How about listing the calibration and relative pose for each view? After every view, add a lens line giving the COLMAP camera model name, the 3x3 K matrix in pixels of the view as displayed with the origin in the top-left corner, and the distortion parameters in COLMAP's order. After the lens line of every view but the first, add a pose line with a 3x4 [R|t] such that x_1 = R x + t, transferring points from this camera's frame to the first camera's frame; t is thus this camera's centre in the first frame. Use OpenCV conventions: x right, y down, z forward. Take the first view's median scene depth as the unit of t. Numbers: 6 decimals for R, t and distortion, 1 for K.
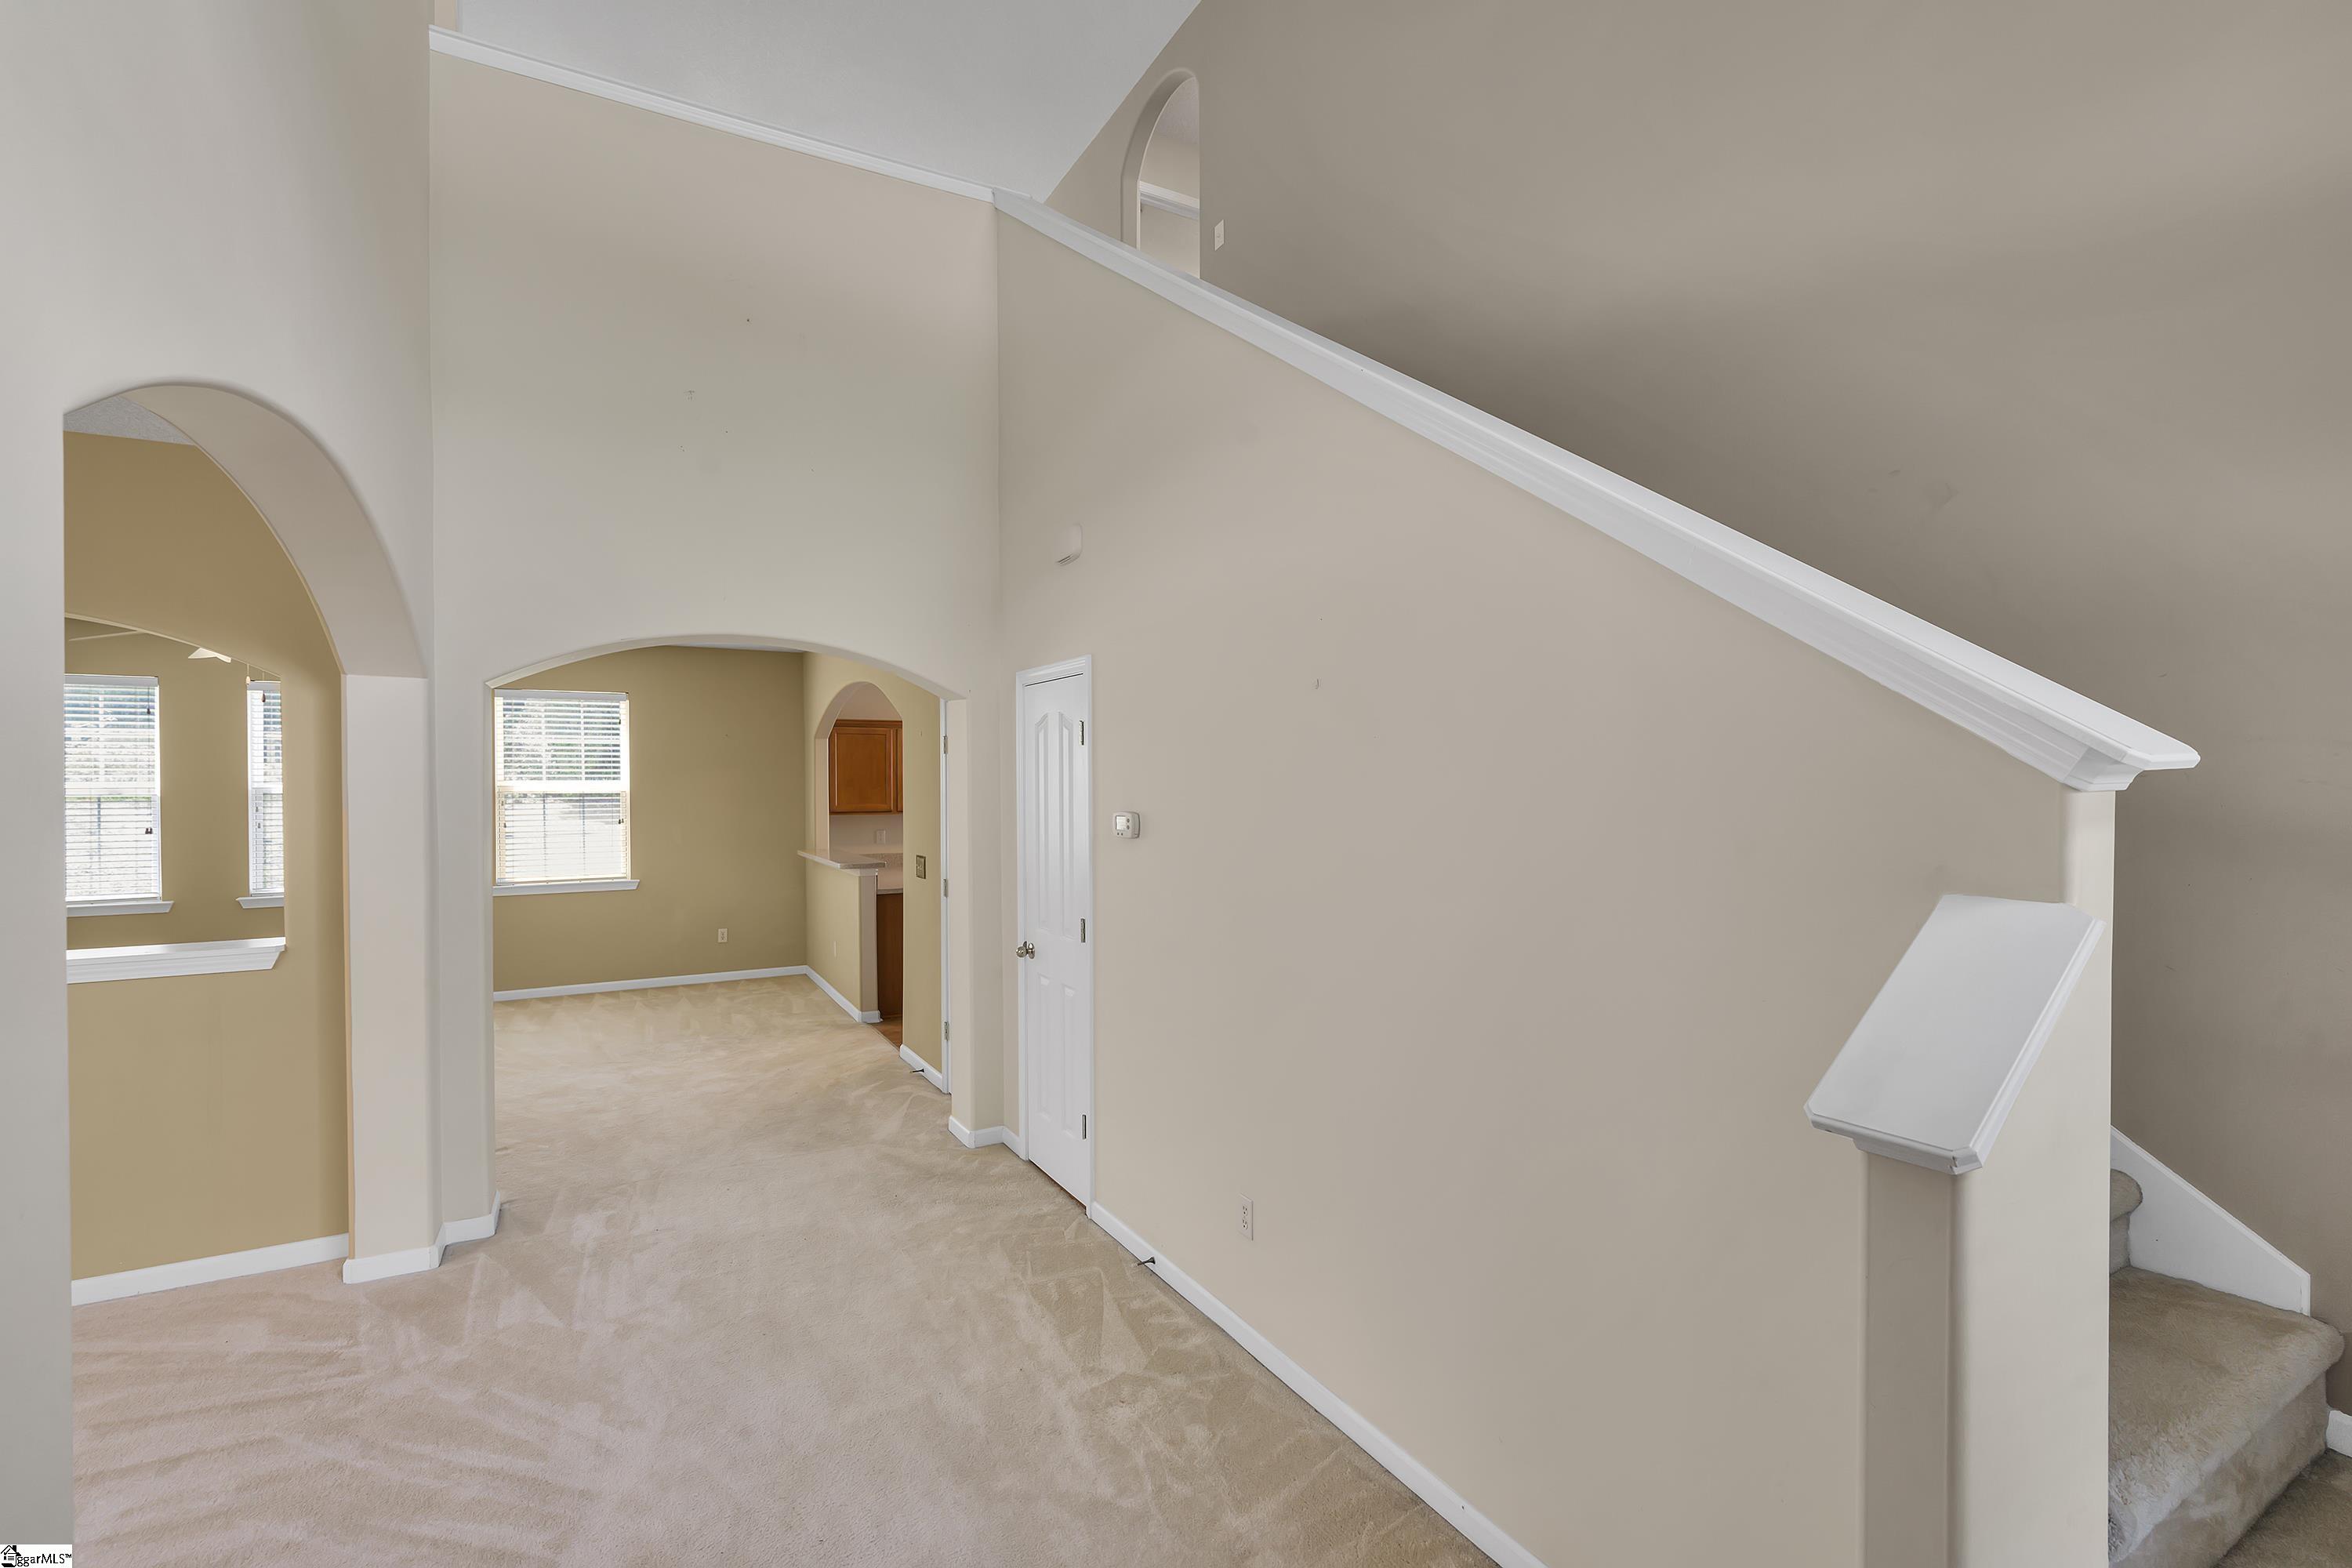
lens RADIAL K [[1055.3, 0, 1177.4], [0, 1055.3, 786.1], [0, 0, 1]] dist [-0.001805, 0.001272]
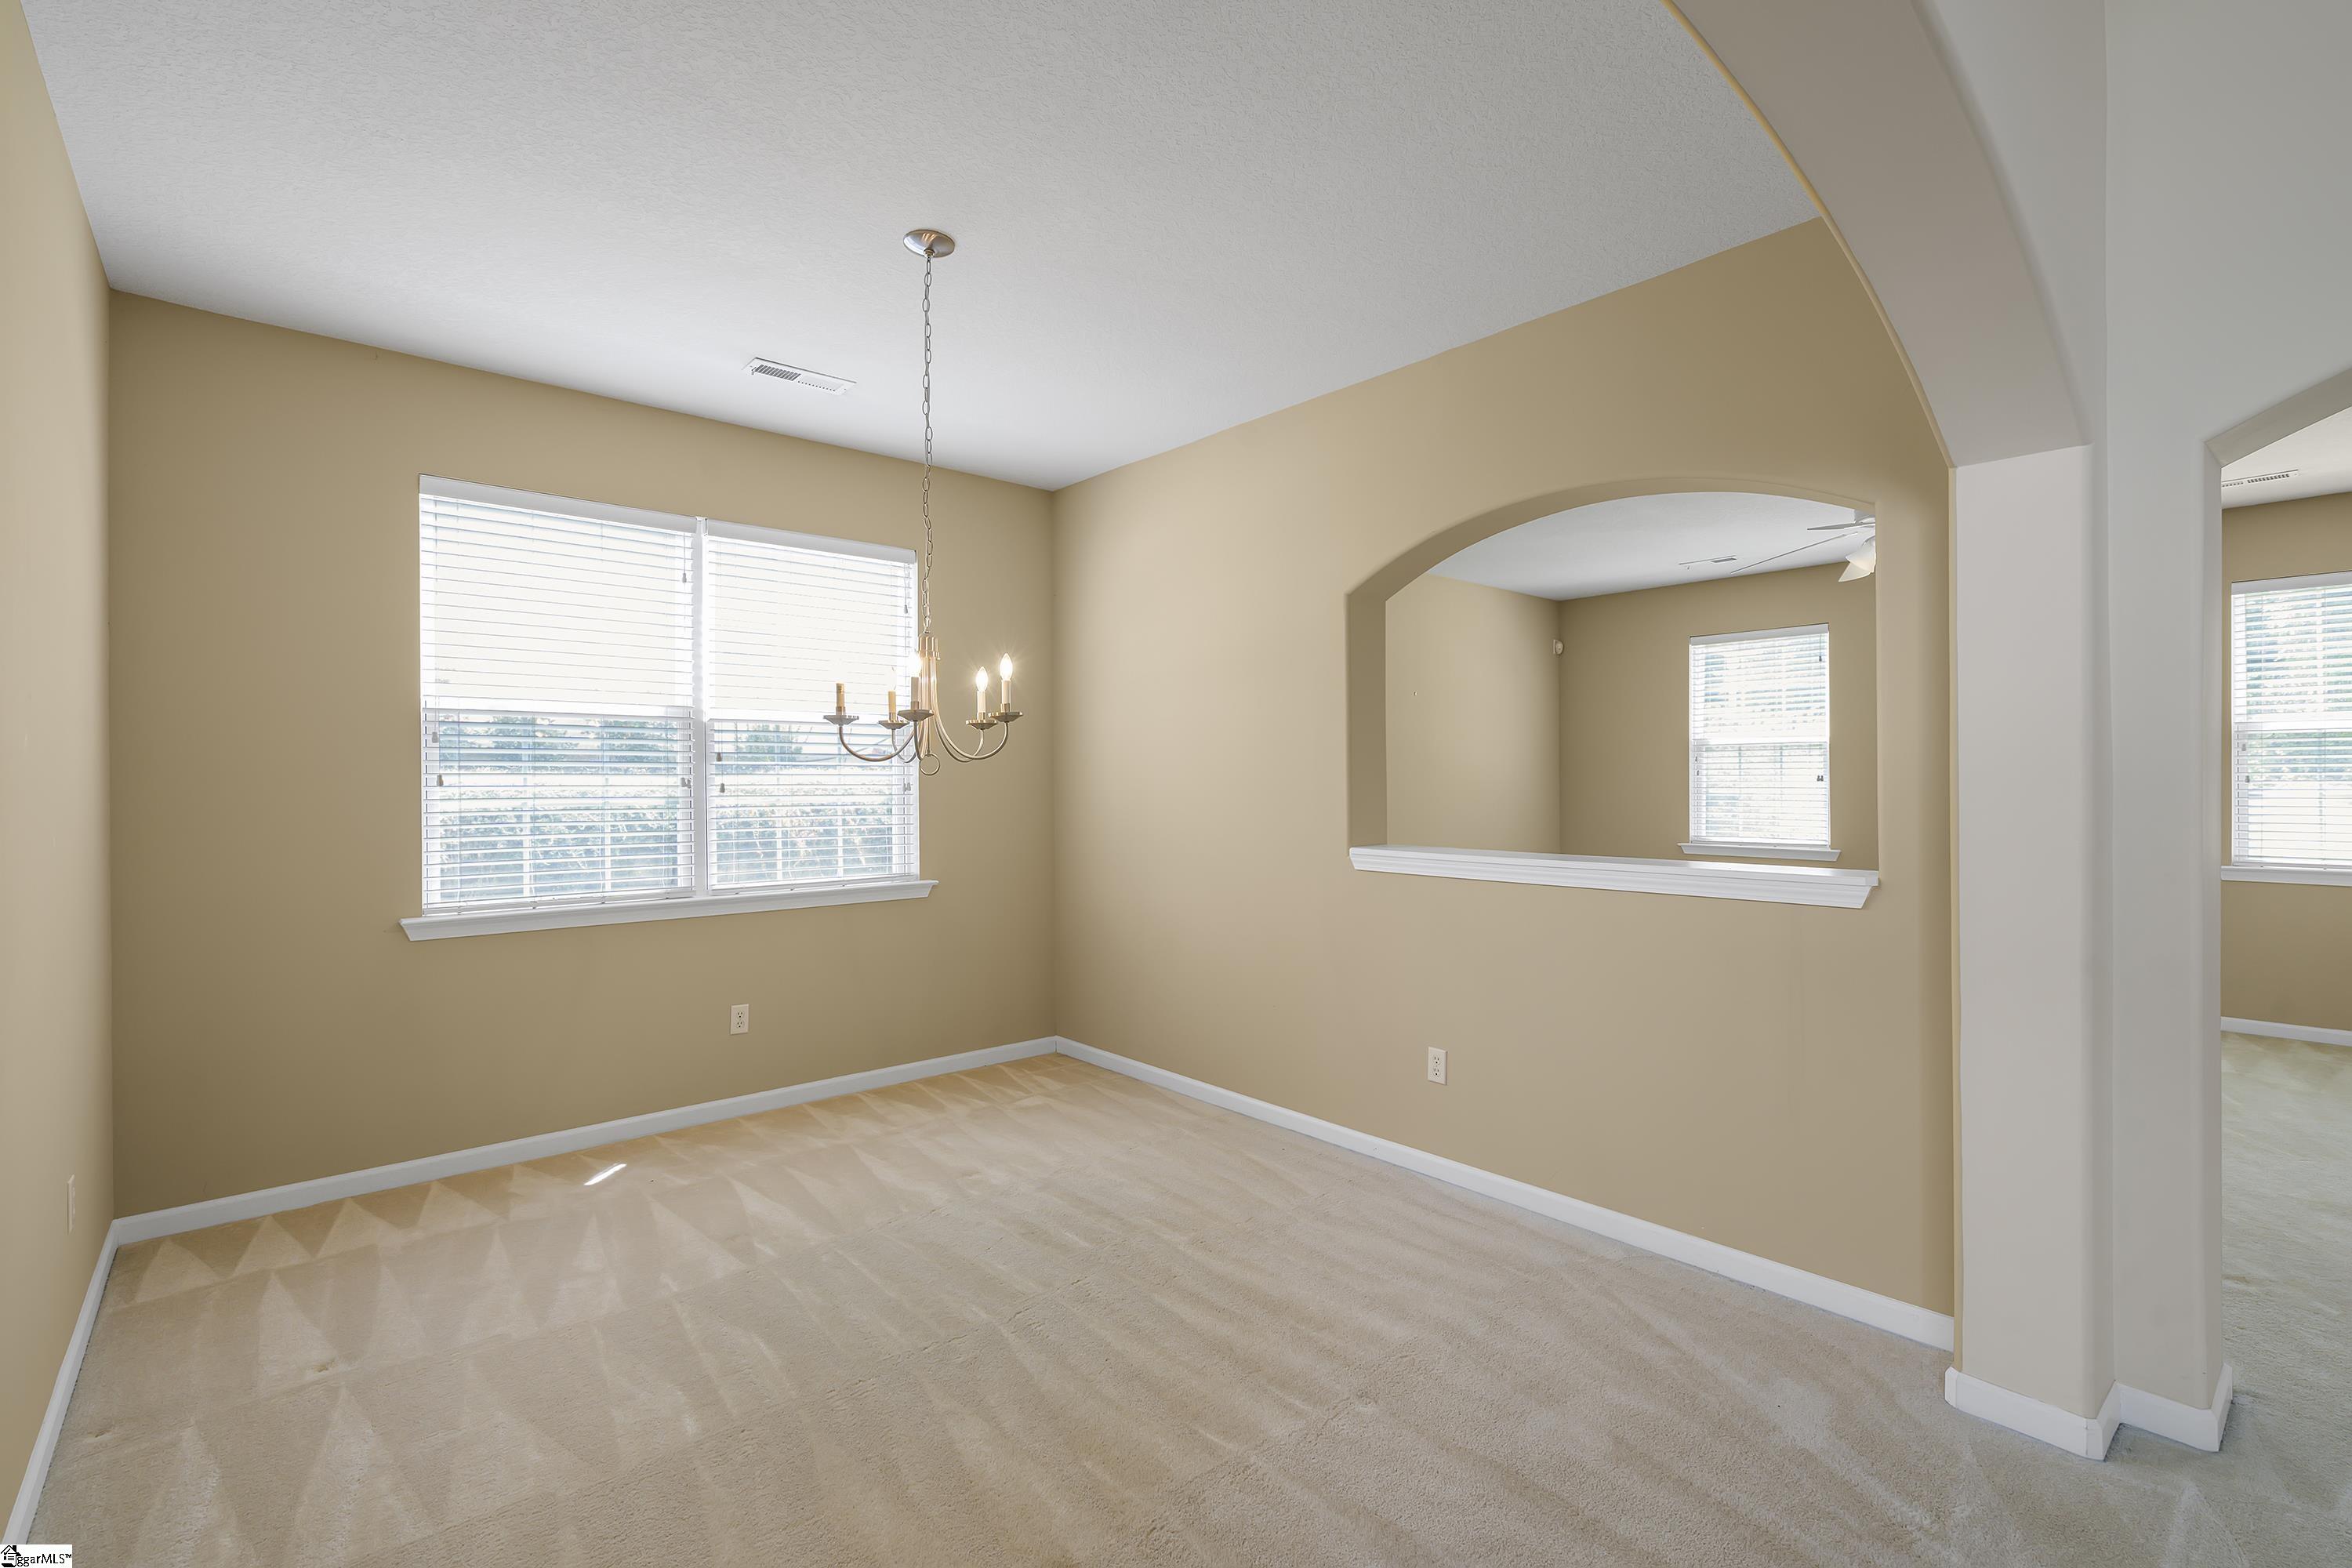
lens RADIAL K [[1055.3, 0, 1170.4], [0, 1055.3, 781.3], [0, 0, 1]] dist [-0.001805, 0.001272]
pose [[0.207388, 0.007938, -0.978227, -0.220223], [-0.001813, 0.999968, 0.007730, 0.072595], [0.978257, 0.000170, 0.207396, 0.343266]]
